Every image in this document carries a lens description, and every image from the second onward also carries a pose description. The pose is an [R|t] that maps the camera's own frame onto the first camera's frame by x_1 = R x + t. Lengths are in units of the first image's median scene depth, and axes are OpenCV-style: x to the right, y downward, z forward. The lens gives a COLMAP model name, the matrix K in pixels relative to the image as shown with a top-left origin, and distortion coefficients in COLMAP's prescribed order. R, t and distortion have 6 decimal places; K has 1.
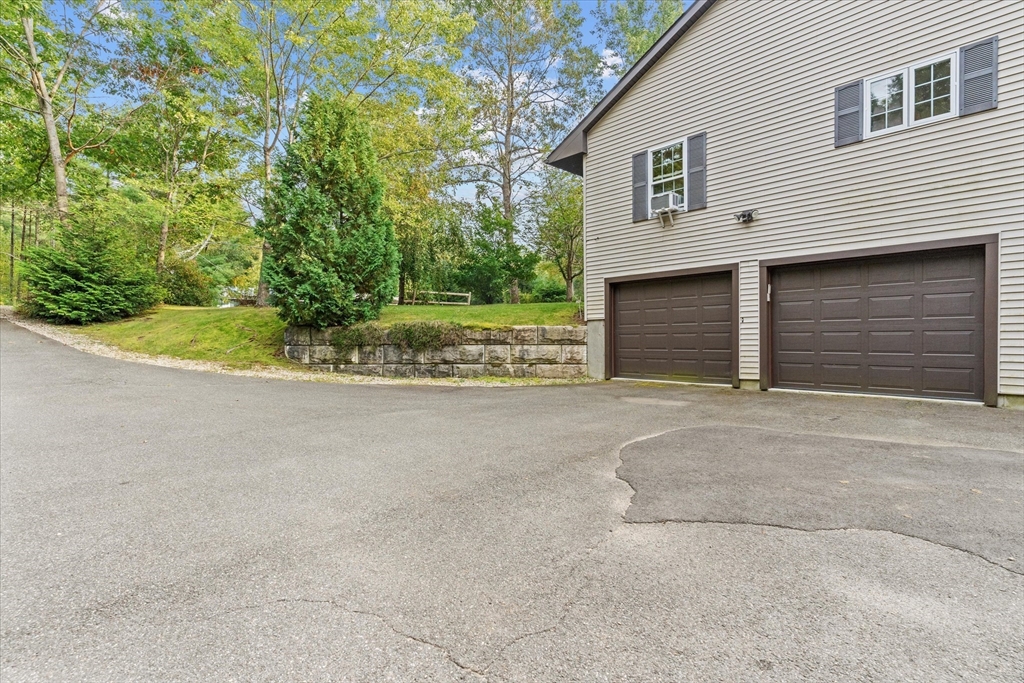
lens RADIAL K [[495.2, 0, 512.2], [0, 495.2, 337.3], [0, 0, 1]] dist [-0.005267, -0.001238]
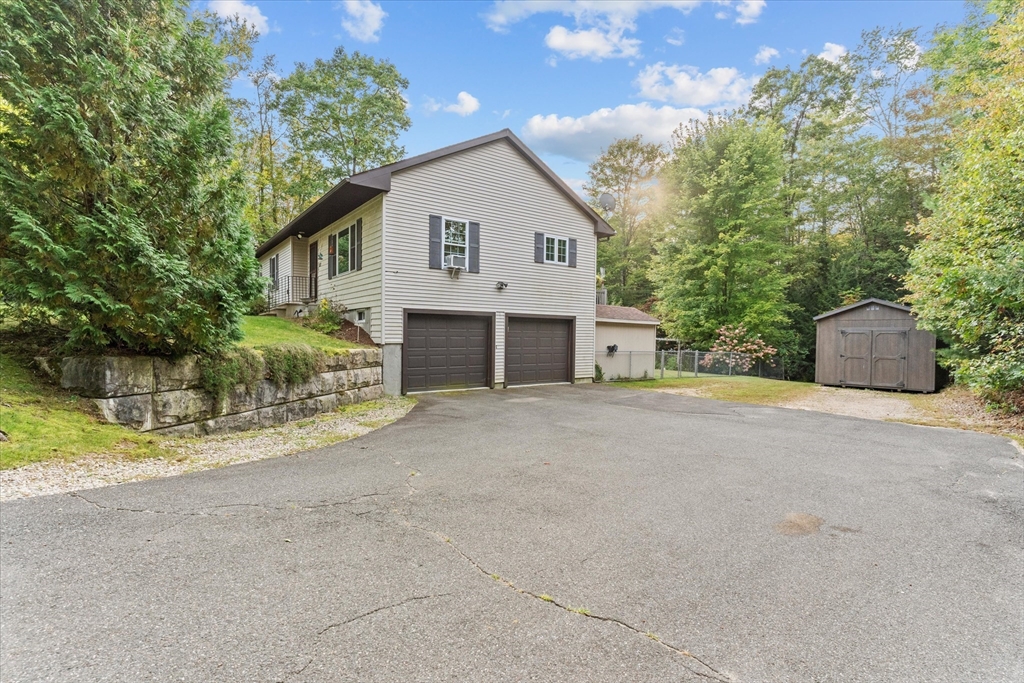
lens RADIAL K [[495.2, 0, 512.6], [0, 495.2, 346.3], [0, 0, 1]] dist [-0.005267, -0.001238]
pose [[0.086023, -0.007657, 0.996264, -1.058331], [-0.009468, 0.999919, 0.008503, -0.046703], [-0.996248, -0.010165, 0.085944, 0.717701]]
